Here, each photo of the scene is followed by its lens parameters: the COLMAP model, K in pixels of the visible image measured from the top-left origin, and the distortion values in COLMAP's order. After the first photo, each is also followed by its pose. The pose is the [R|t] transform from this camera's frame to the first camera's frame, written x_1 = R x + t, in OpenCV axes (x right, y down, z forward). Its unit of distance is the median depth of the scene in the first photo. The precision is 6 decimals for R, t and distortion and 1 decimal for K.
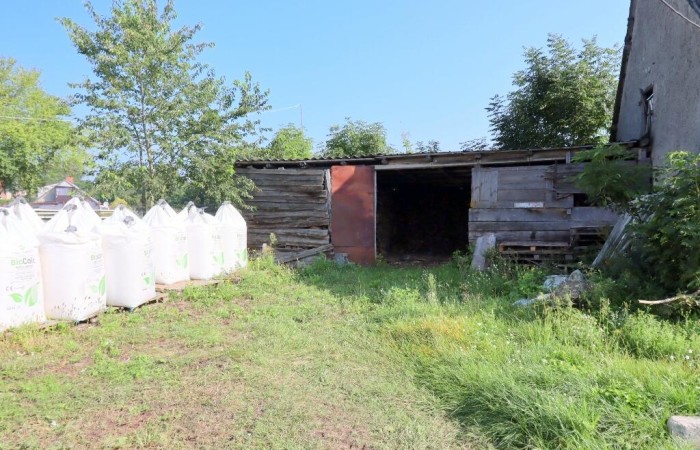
lens RADIAL K [[533.6, 0, 349.7], [0, 533.6, 224.1], [0, 0, 1]] dist [0.005314, -0.000198]
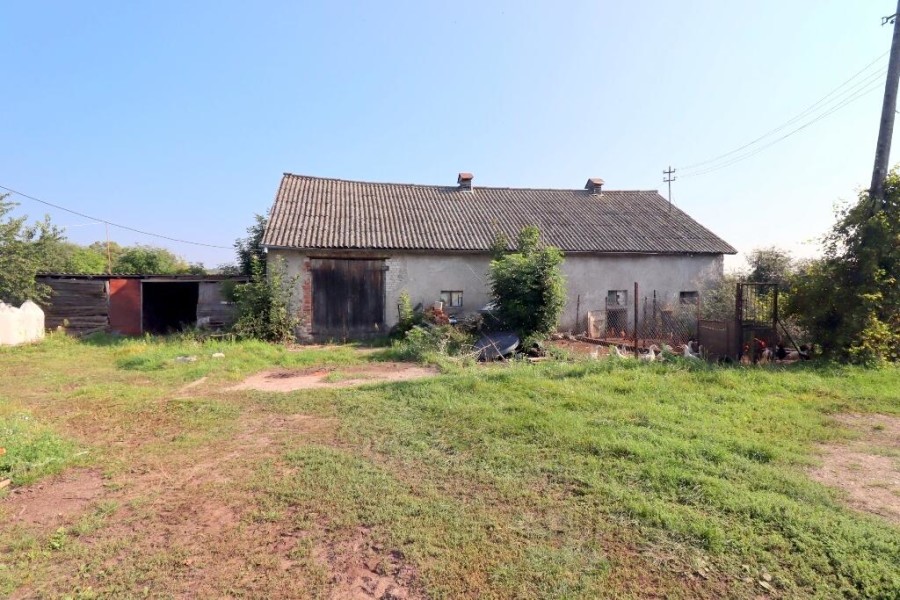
lens RADIAL K [[424.3, 0, 451.7], [0, 424.3, 303.7], [0, 0, 1]] dist [-0.023977, -0.001554]
pose [[0.838462, 0.000232, 0.544960, 0.154558], [0.015370, 0.999592, -0.024075, 0.018581], [-0.544743, 0.028562, 0.838117, -0.709318]]
